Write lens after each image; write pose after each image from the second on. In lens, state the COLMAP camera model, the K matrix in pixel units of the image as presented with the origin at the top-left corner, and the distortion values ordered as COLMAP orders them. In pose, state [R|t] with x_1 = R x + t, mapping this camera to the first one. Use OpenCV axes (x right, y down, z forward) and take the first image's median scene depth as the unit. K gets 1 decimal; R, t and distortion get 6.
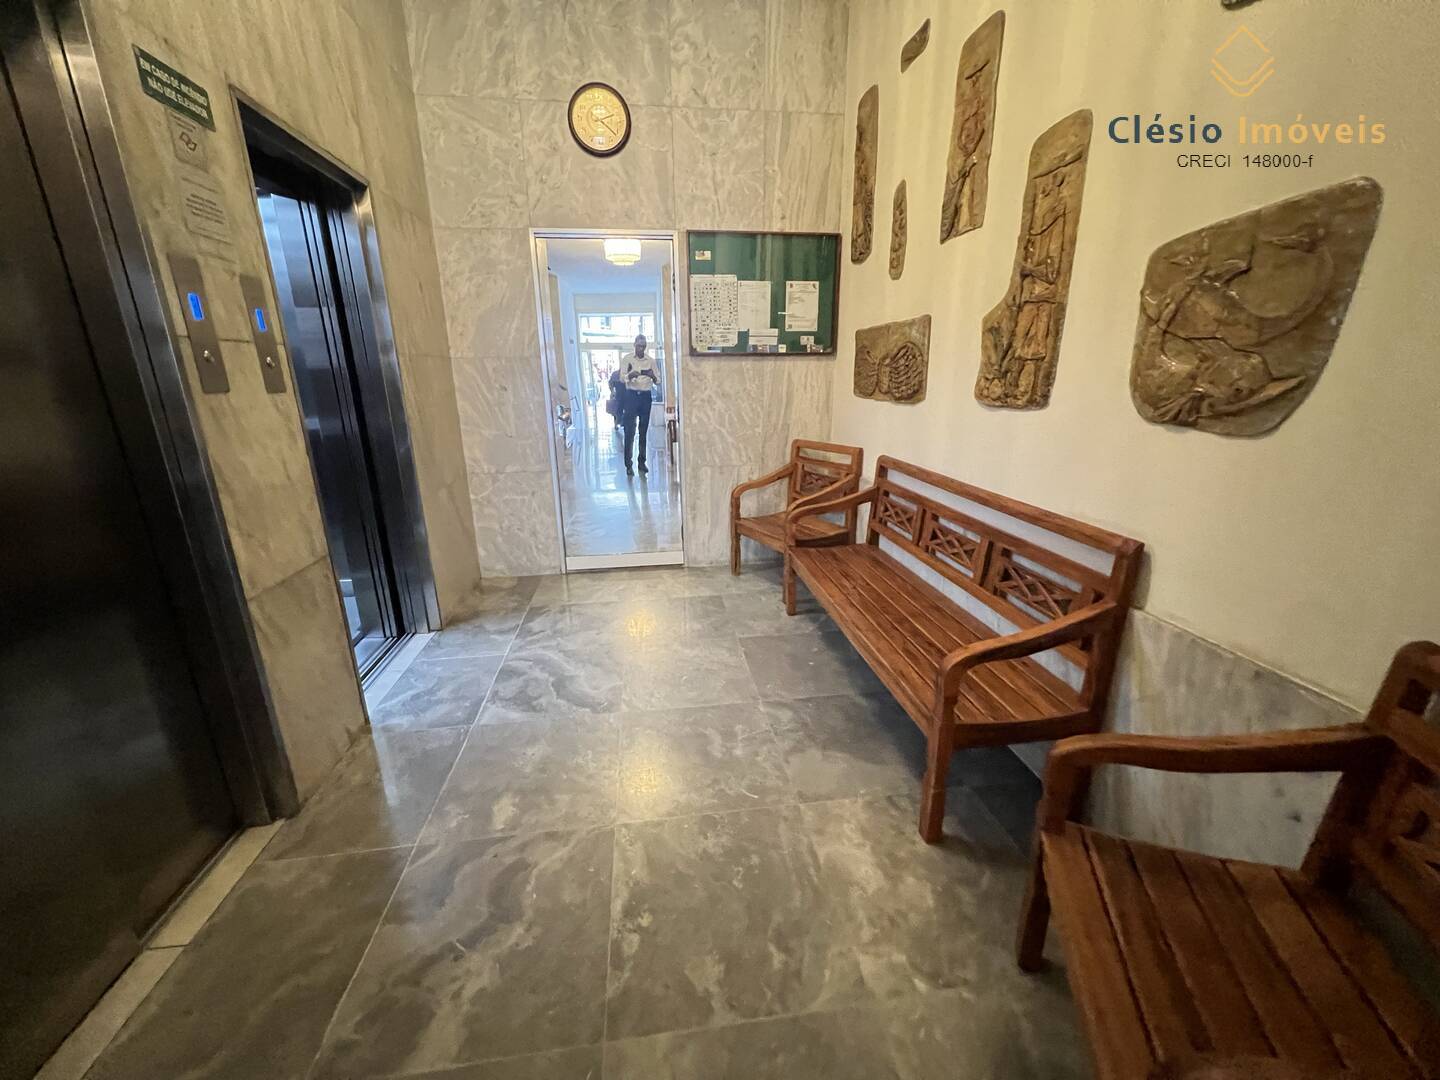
lens RADIAL K [[574.9, 0, 727.8], [0, 574.9, 541.6], [0, 0, 1]] dist [-0.001932, 0.000455]
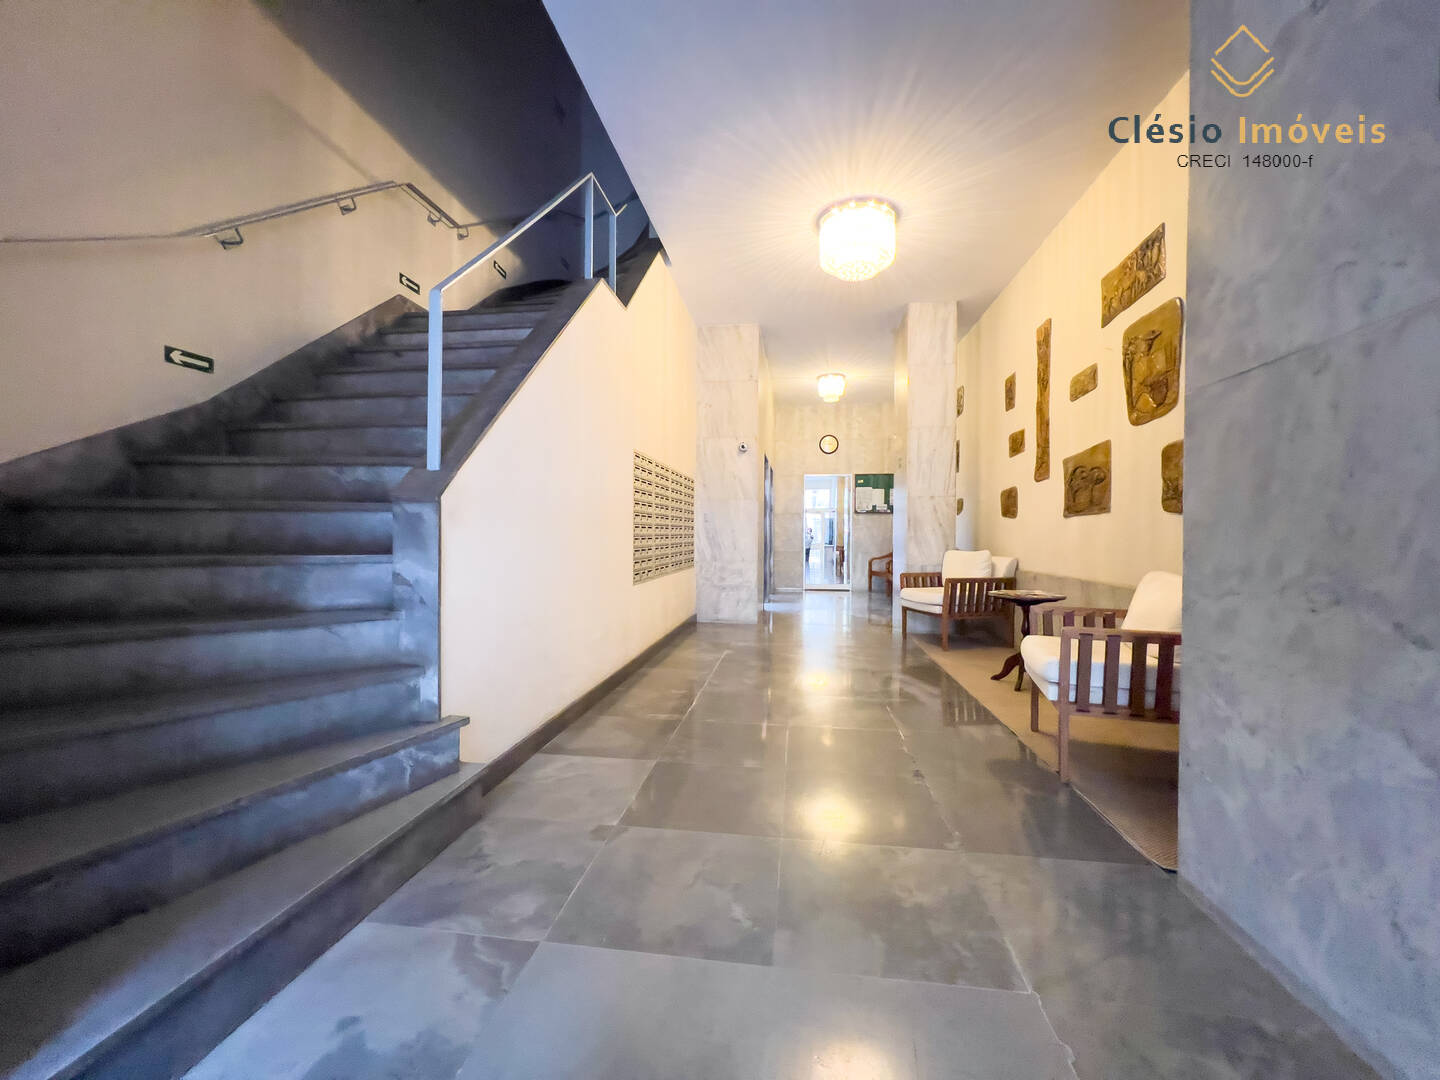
lens RADIAL K [[574.9, 0, 720.4], [0, 574.9, 543.8], [0, 0, 1]] dist [-0.001932, 0.000455]
pose [[0.962529, 0.019027, -0.270511, 0.069071], [-0.092805, 0.960414, -0.262664, 0.653367], [0.254805, 0.277927, 0.926192, -1.826018]]
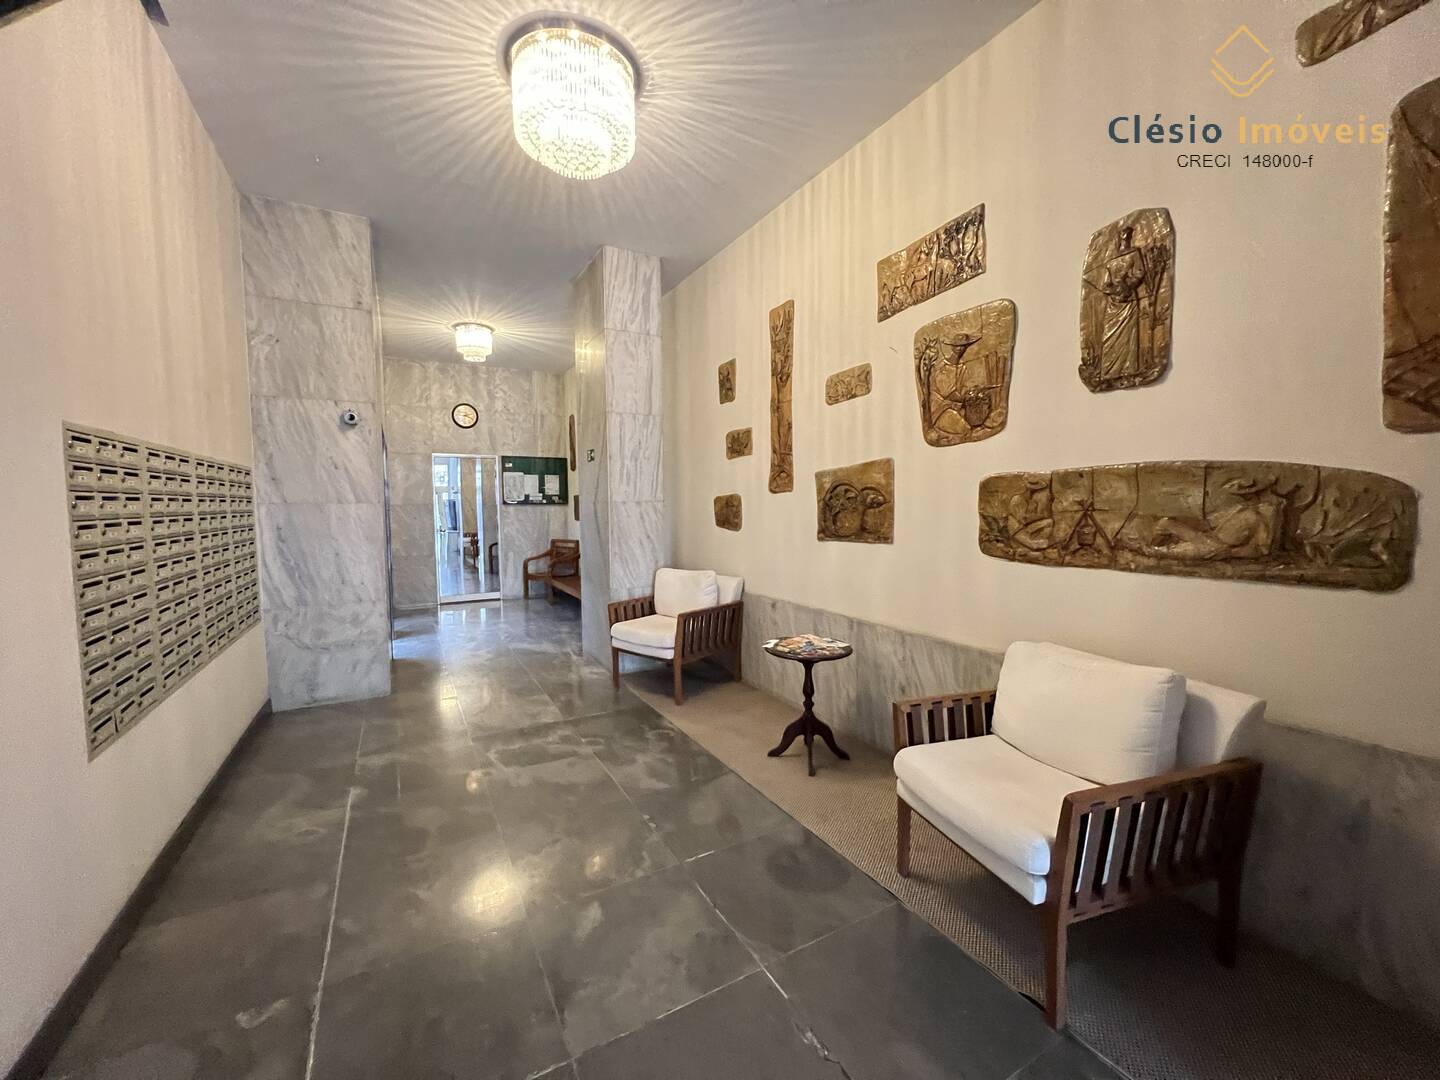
lens RADIAL K [[574.9, 0, 723.4], [0, 574.9, 543.6], [0, 0, 1]] dist [-0.001932, 0.000455]
pose [[0.929531, -0.021396, 0.368122, -0.099000], [0.105522, 0.972000, -0.209953, 0.425469], [-0.353322, 0.234003, 0.905763, -1.423246]]
